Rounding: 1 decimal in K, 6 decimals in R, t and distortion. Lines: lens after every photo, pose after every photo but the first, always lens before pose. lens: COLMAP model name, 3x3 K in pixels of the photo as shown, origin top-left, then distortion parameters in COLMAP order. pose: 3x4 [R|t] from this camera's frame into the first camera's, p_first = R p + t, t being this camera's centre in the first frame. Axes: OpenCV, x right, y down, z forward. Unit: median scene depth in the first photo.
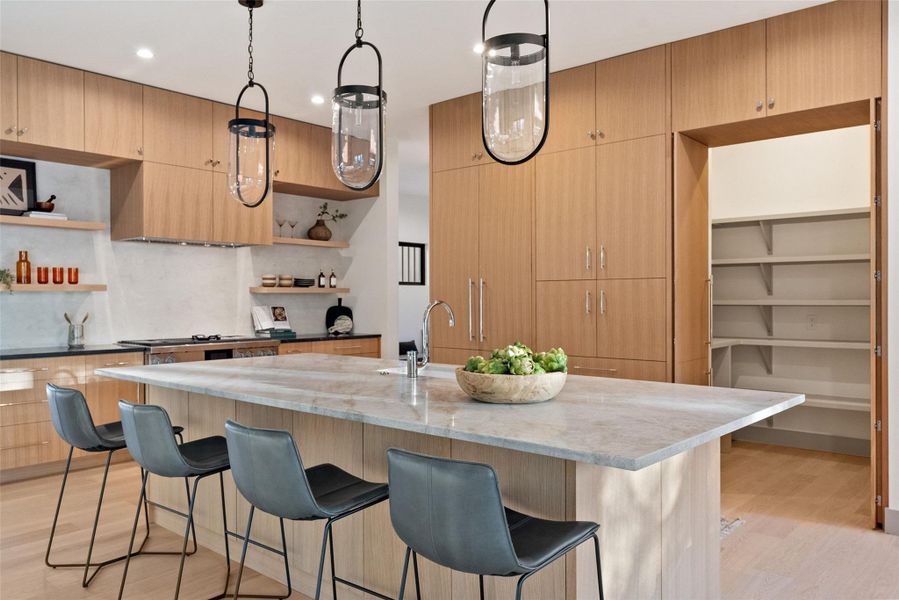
lens RADIAL K [[688.8, 0, 449.5], [0, 688.8, 300.0], [0, 0, 1]] dist [0.009639, -0.001851]
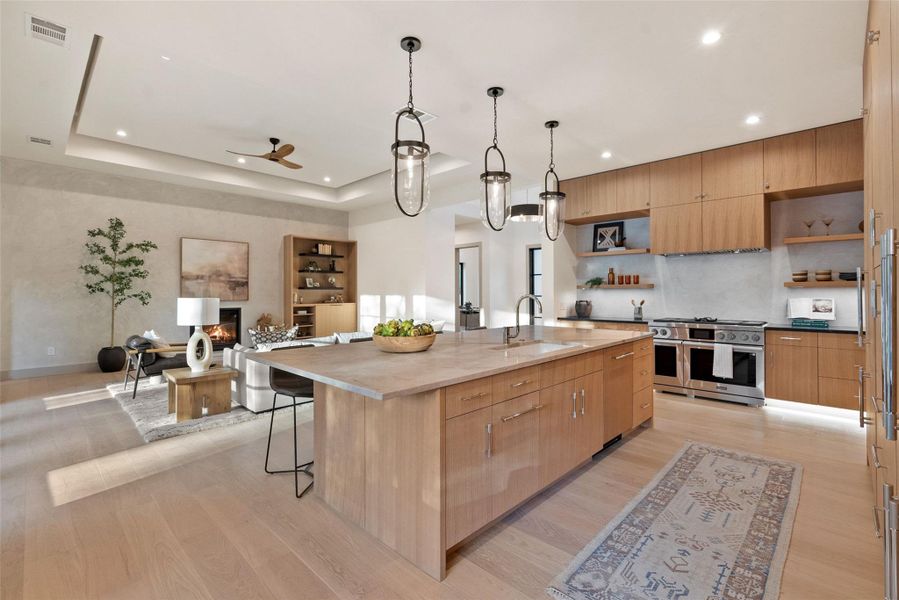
lens RADIAL K [[406.3, 0, 451.4], [0, 406.3, 291.1], [0, 0, 1]] dist [-0.001053, 0.000375]
pose [[-0.046654, -0.000991, -0.998911, 0.813584], [0.000164, 0.999999, -0.001000, -0.005173], [0.998911, -0.000210, -0.046654, 0.845344]]
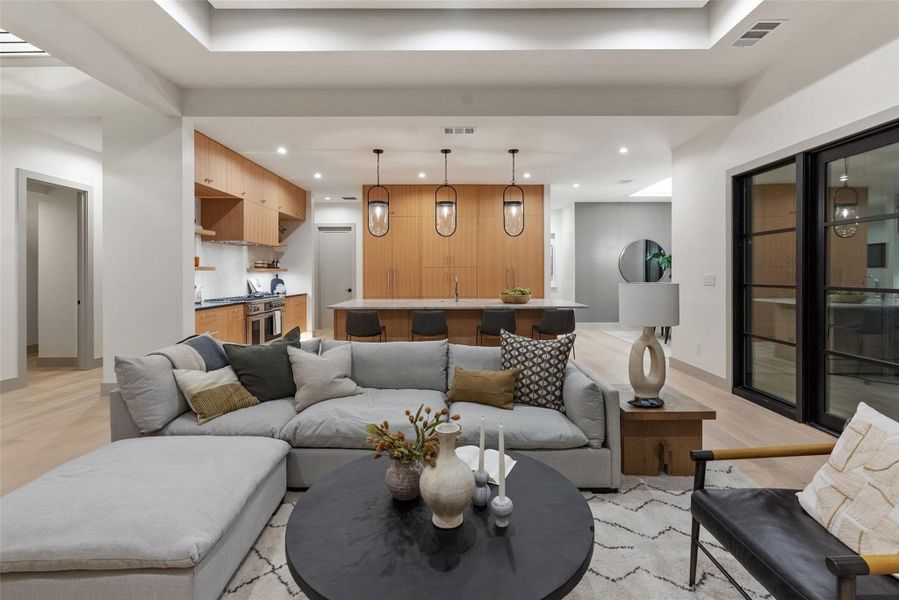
lens RADIAL K [[421.5, 0, 451.1], [0, 421.5, 273.6], [0, 0, 1]] dist [-0.000609, 0.000070]
pose [[0.754572, 0.000375, 0.656217, -1.124050], [0.001908, 0.999994, -0.002765, -0.000877], [-0.656214, 0.003338, 0.754568, -0.294381]]
